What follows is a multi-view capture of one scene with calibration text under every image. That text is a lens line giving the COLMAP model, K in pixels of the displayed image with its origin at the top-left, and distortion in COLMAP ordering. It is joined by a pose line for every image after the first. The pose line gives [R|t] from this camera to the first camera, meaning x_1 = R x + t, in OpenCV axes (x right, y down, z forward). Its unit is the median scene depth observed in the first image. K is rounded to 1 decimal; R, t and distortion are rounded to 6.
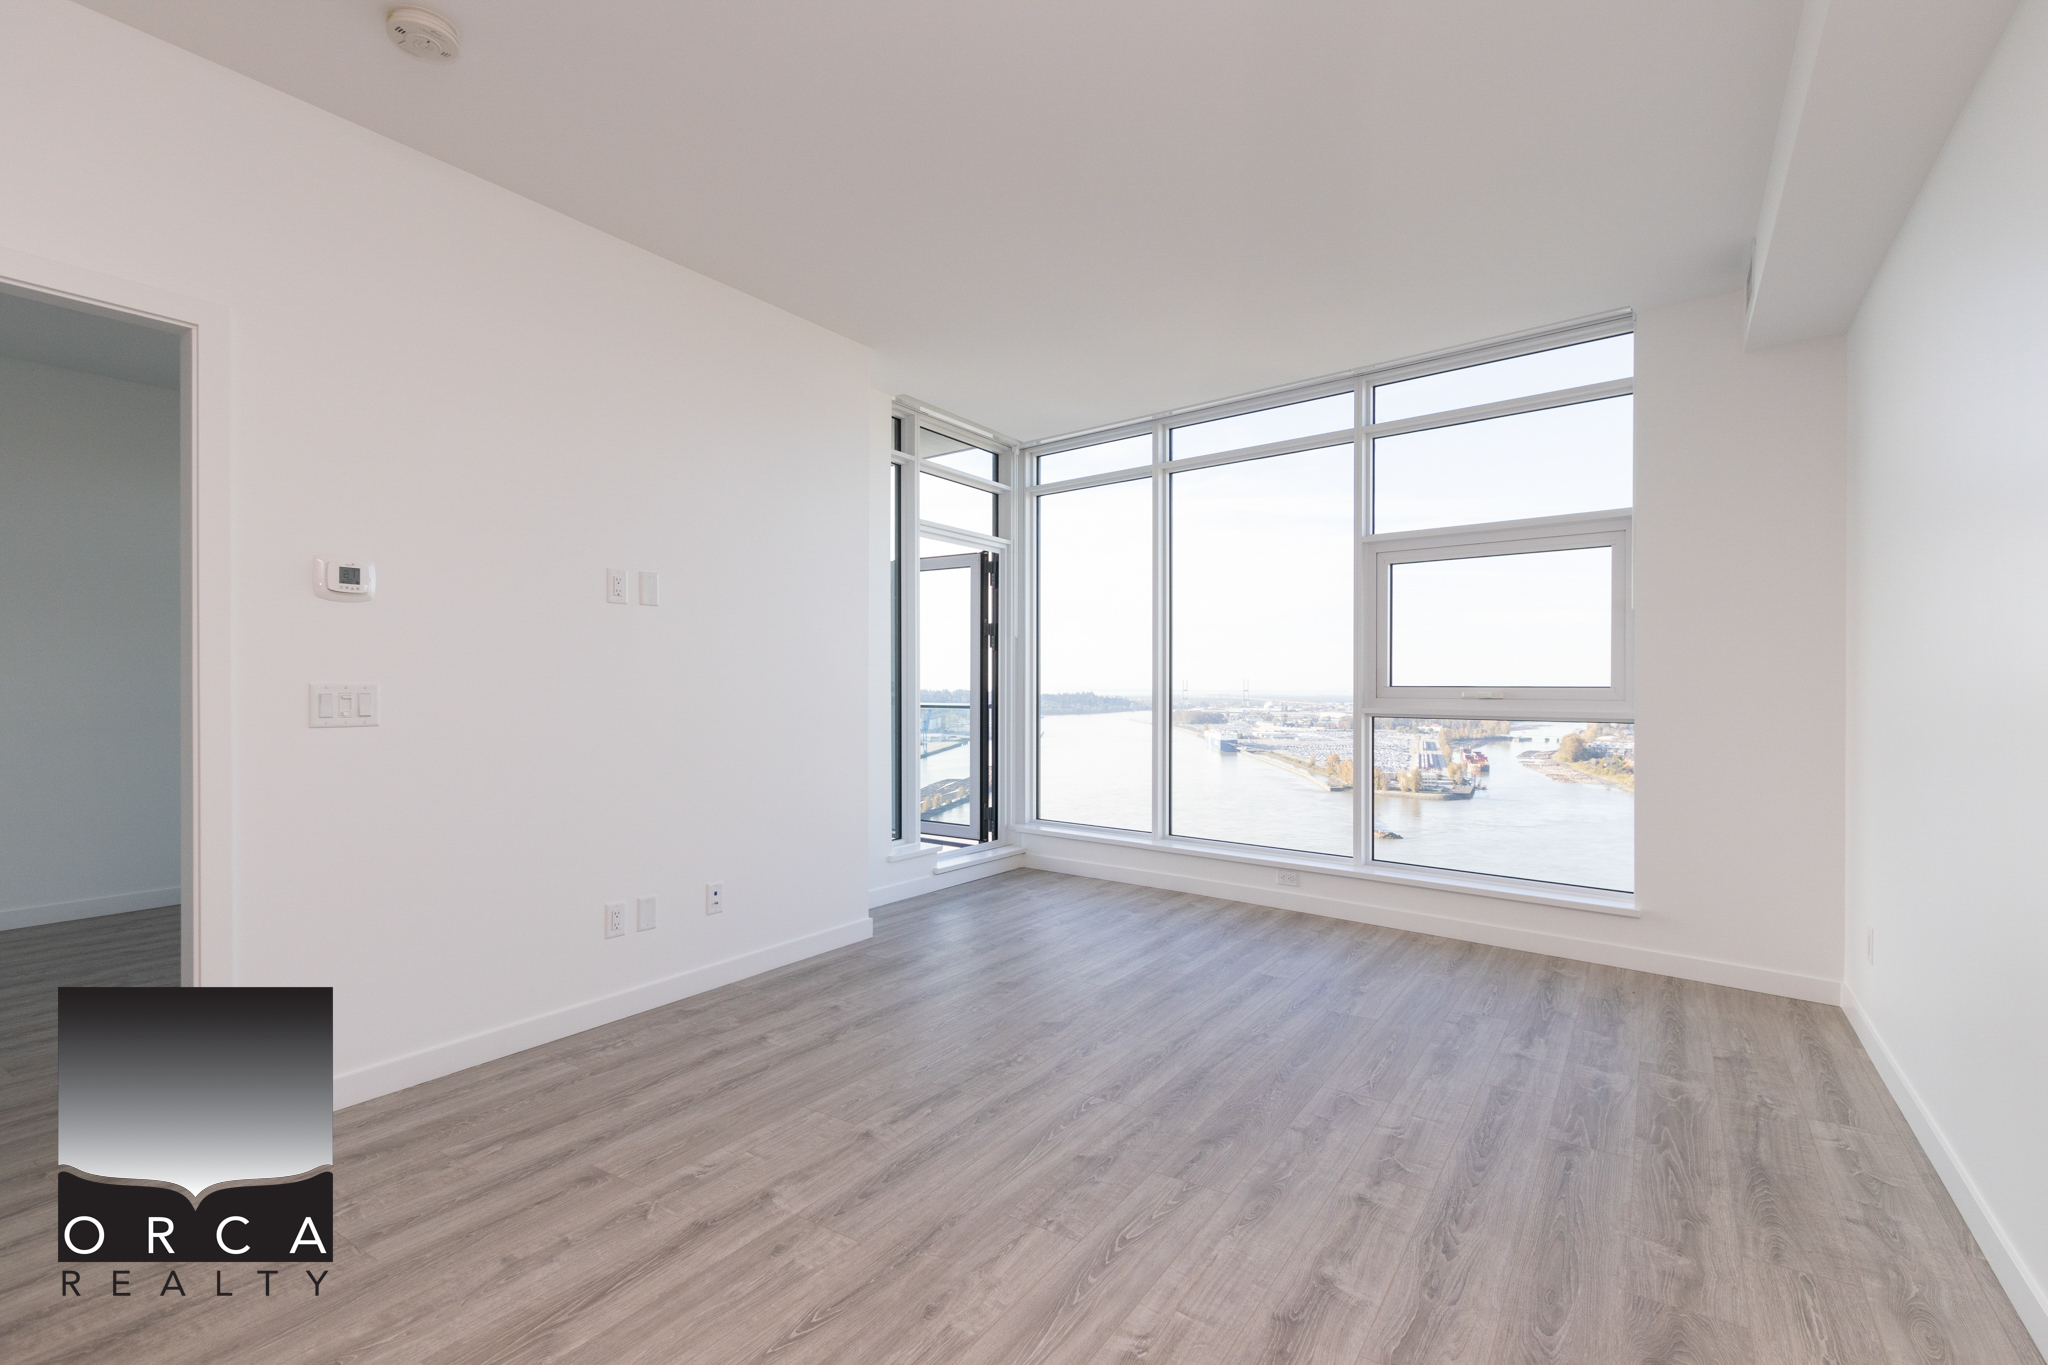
lens RADIAL K [[960.8, 0, 1039.1], [0, 960.8, 689.7], [0, 0, 1]] dist [0.003404, -0.000583]
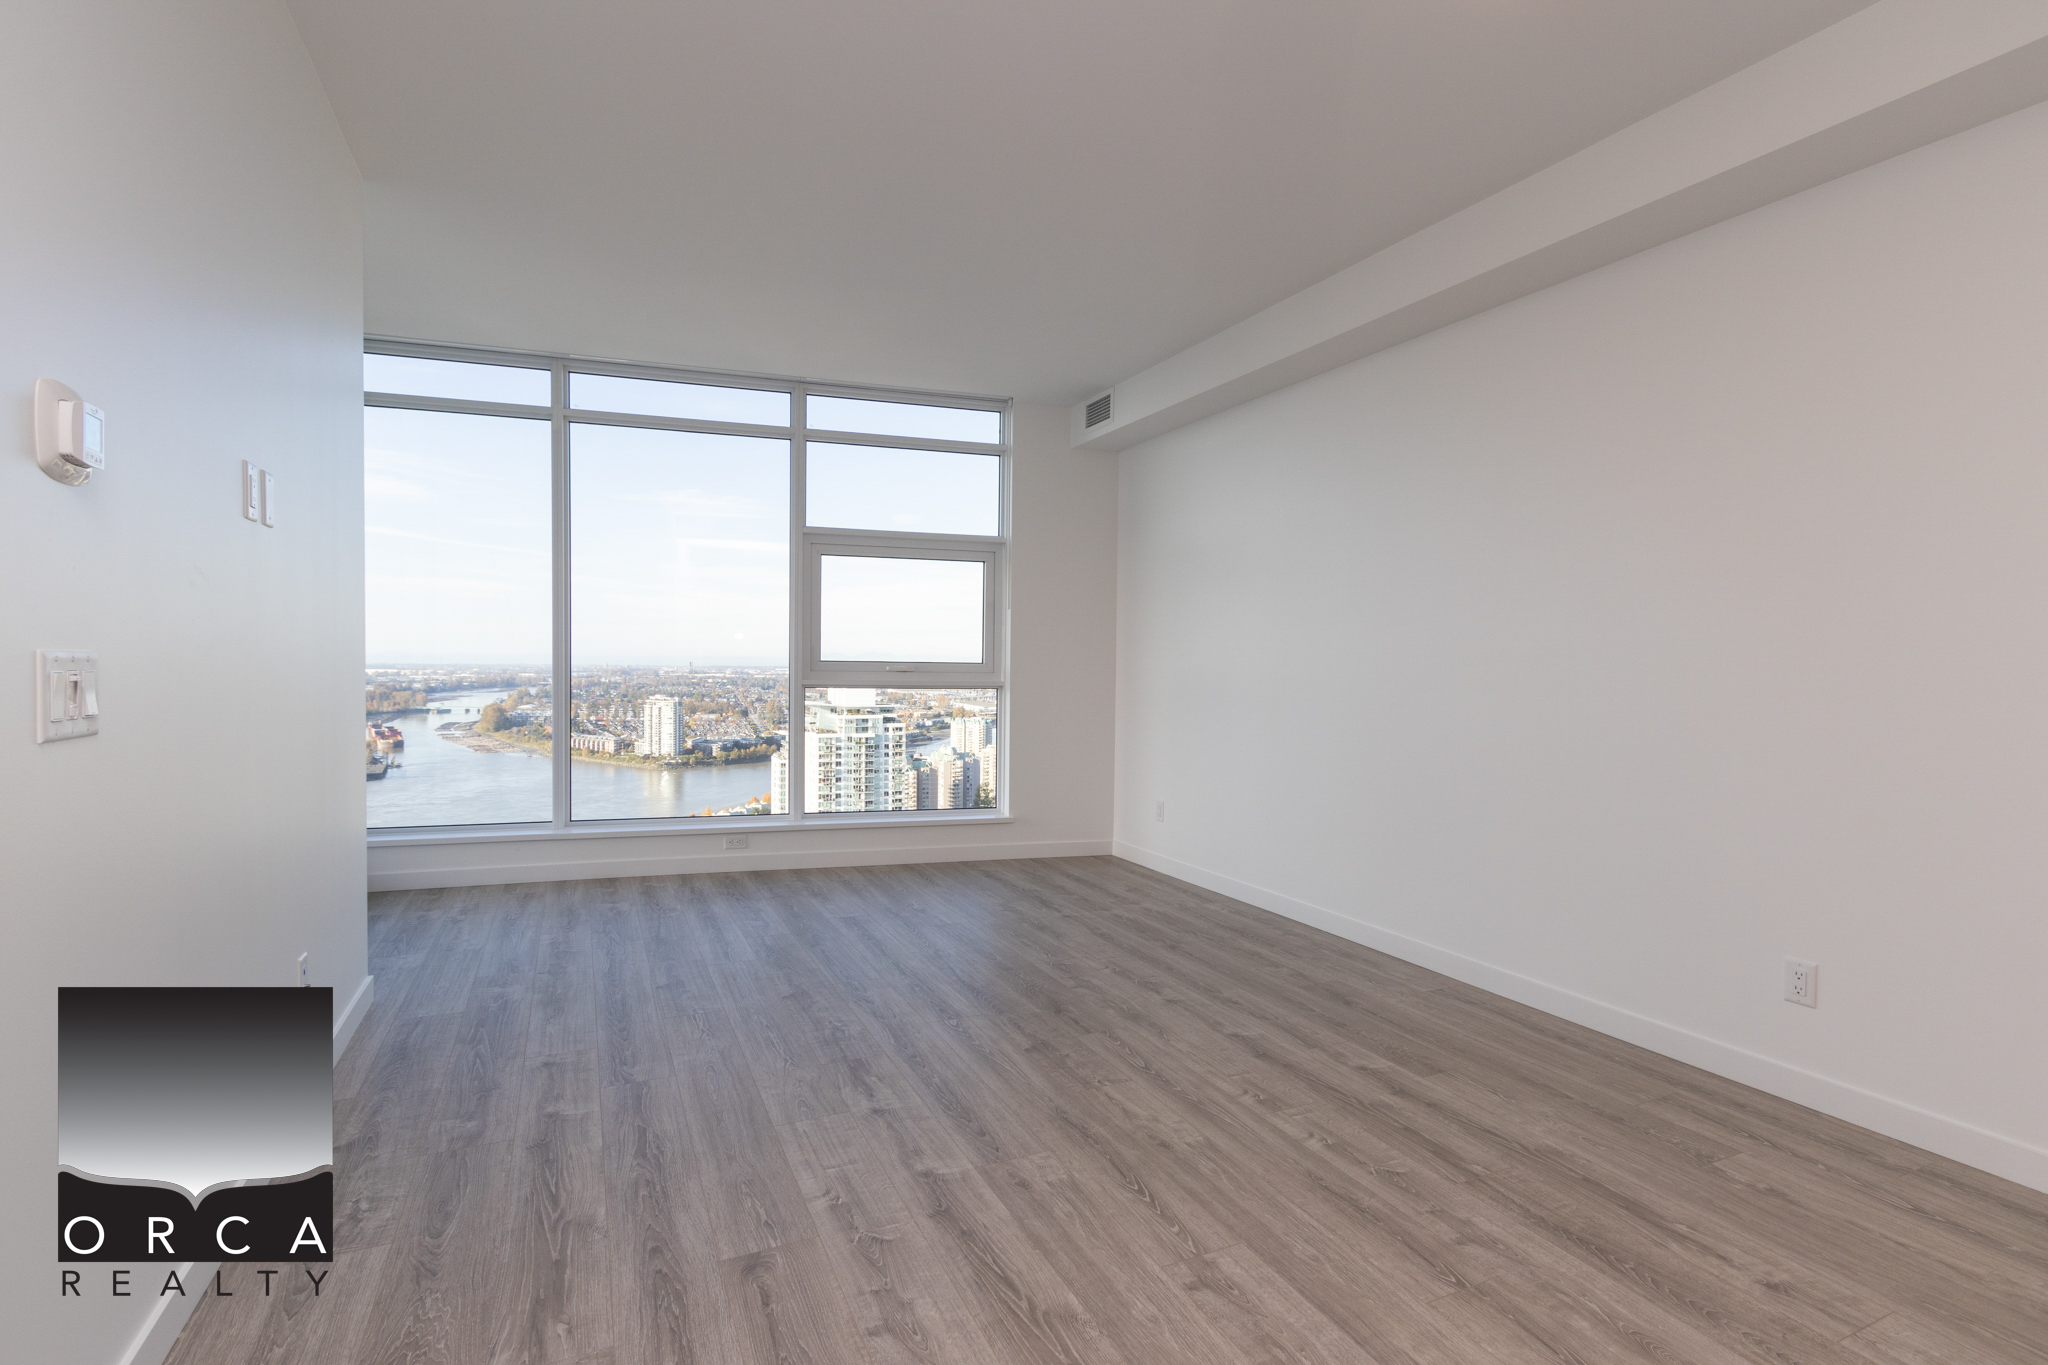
lens RADIAL K [[960.4, 0, 1039.1], [0, 960.4, 689.0], [0, 0, 1]] dist [0.008728, -0.000549]
pose [[0.521786, -0.018007, 0.852886, -0.887169], [-0.008302, 0.999623, 0.026184, -0.004064], [-0.853036, -0.020743, 0.521440, 0.323996]]
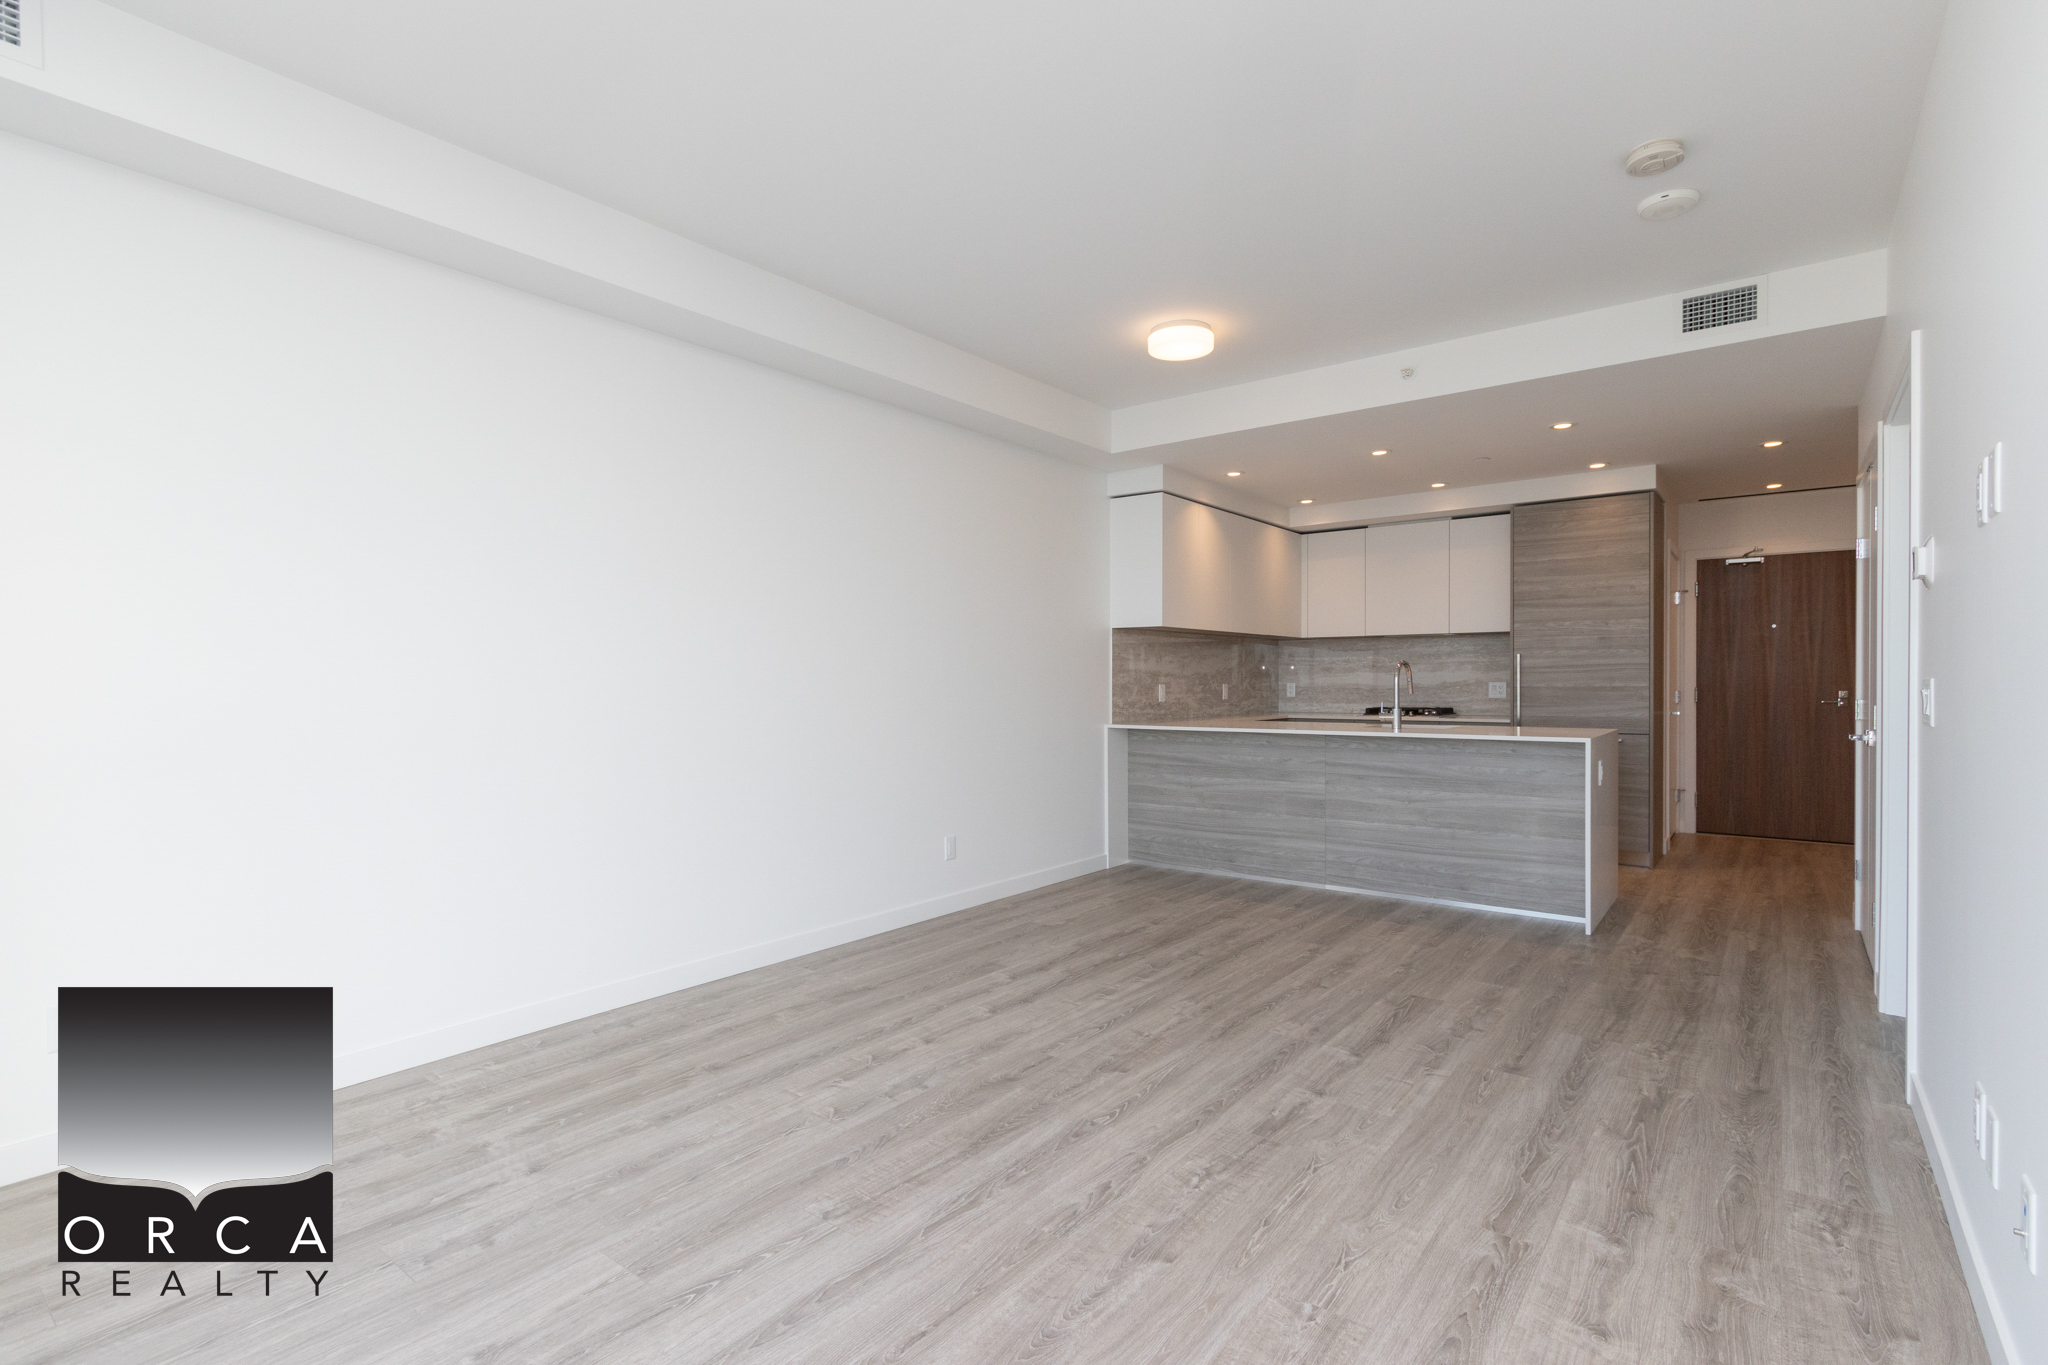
lens RADIAL K [[961.1, 0, 1031.5], [0, 961.1, 688.8], [0, 0, 1]] dist [0.002579, -0.000051]
pose [[-0.995984, 0.002049, 0.089507, 0.044599], [0.003106, 0.999927, 0.011668, -0.009442], [-0.089477, 0.011899, -0.995918, 1.994800]]
